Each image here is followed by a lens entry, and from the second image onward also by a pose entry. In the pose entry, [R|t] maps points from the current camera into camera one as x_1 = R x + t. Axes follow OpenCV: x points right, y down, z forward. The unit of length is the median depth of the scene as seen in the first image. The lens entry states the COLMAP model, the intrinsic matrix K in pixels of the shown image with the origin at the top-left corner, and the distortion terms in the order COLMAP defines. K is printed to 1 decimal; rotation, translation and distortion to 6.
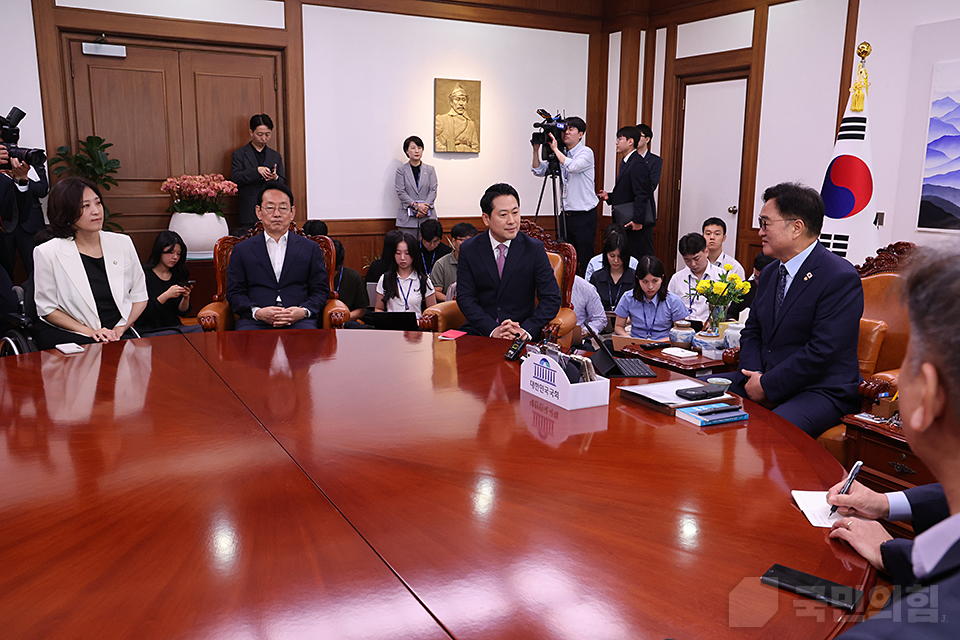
lens RADIAL K [[854.5, 0, 480.0], [0, 854.5, 320.0], [0, 0, 1]] dist [-0.043637, 0.162676]
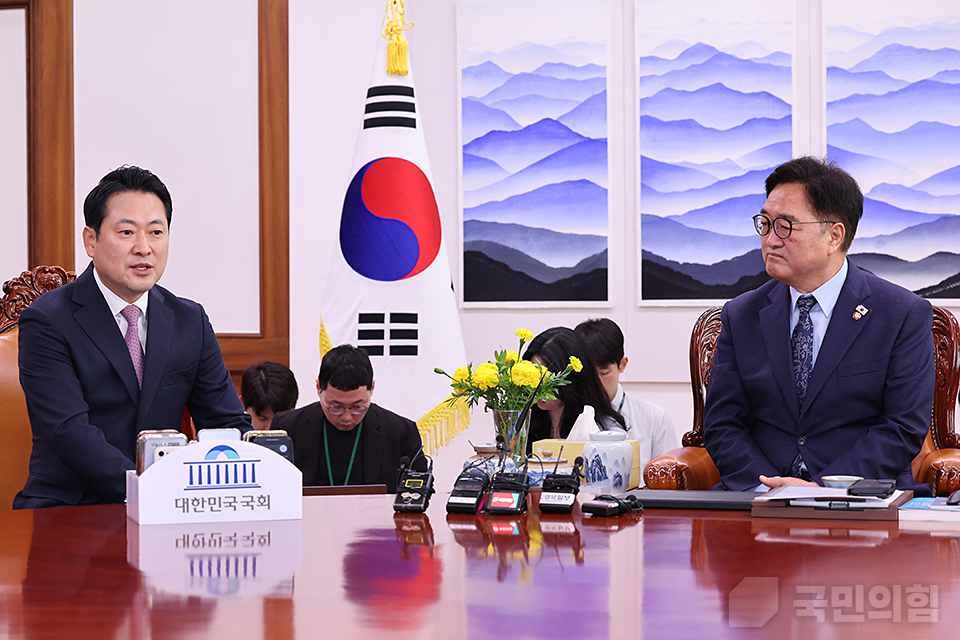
lens RADIAL K [[2177.1, 0, 480.0], [0, 2177.1, 320.0], [0, 0, 1]] dist [-0.117227, 0.092486]
pose [[0.709283, -0.029259, 0.704316, -0.431181], [0.140225, 0.985027, -0.100293, 0.037973], [-0.690836, 0.169898, 0.702766, 0.067943]]
